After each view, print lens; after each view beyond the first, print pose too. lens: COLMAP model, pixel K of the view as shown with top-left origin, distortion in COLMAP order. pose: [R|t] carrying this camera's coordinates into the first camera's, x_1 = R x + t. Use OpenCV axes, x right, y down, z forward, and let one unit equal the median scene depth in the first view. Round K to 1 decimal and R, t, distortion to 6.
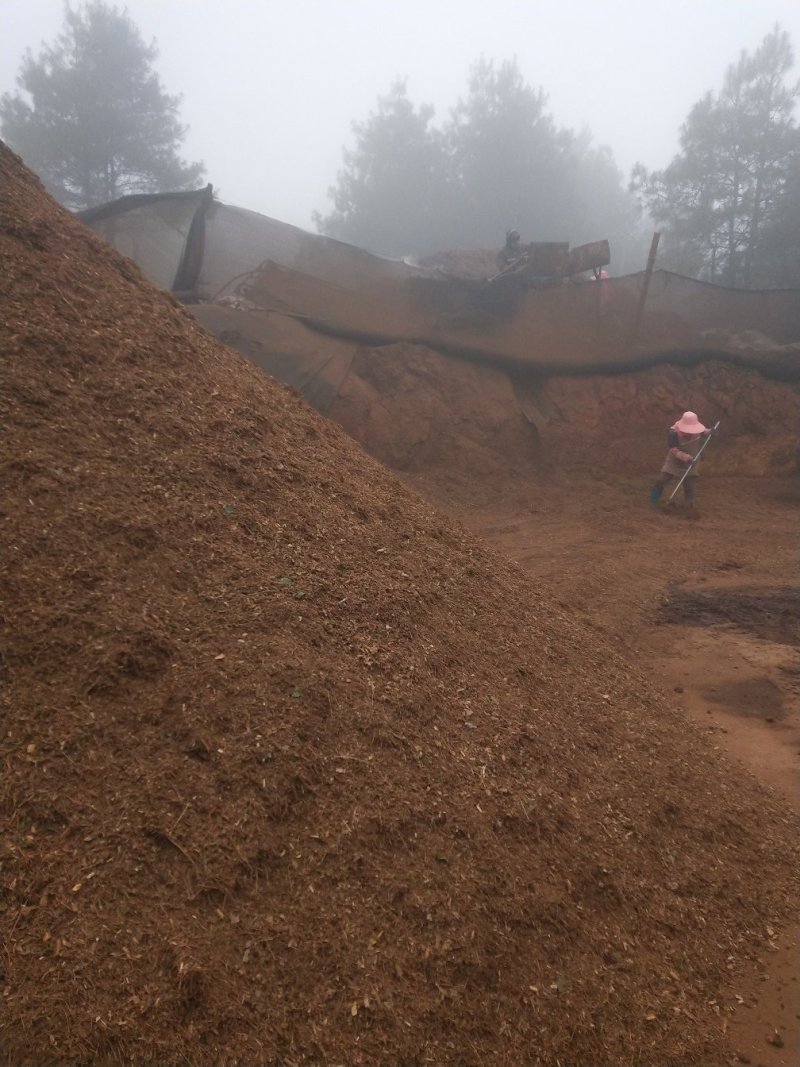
lens RADIAL K [[826.8, 0, 383.6], [0, 826.8, 528.1], [0, 0, 1]] dist [0.000146, 0.051051]
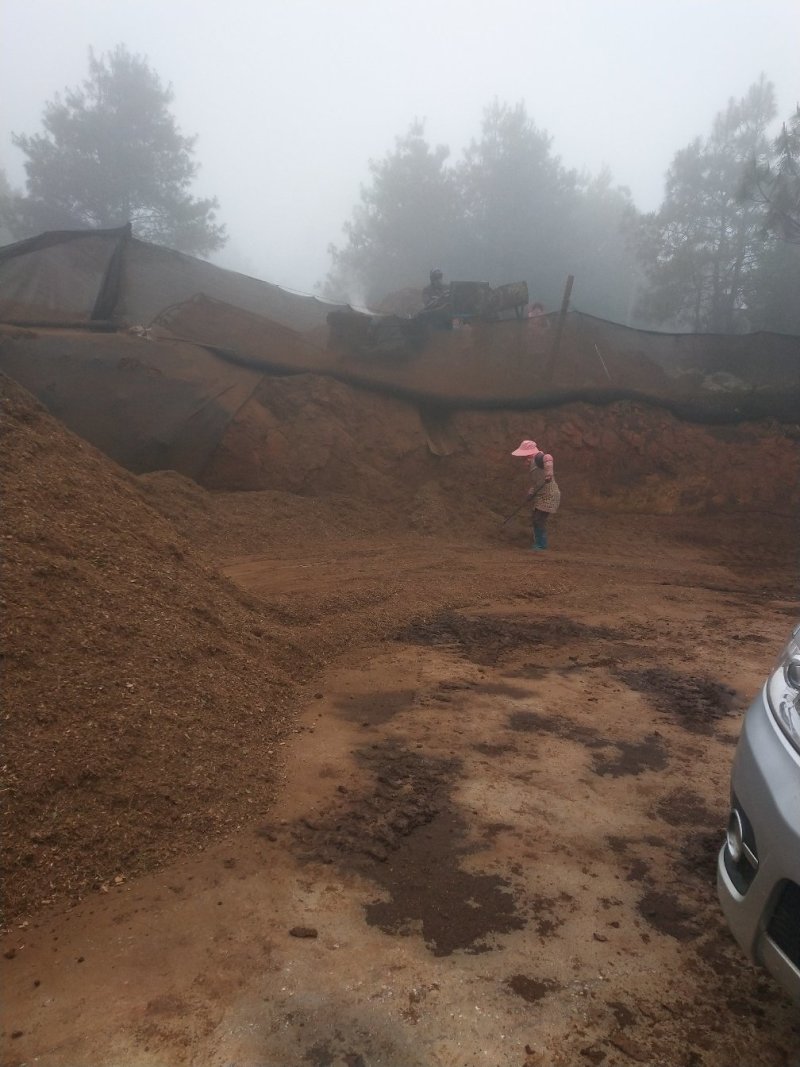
lens RADIAL K [[830.3, 0, 400.0], [0, 830.3, 533.5], [0, 0, 1]] dist [-0.009145, 0.045571]
pose [[0.996590, 0.041933, -0.071062, 0.242381], [-0.043946, 0.998669, -0.027006, 0.002682], [0.069835, 0.030037, 0.997106, -0.042261]]
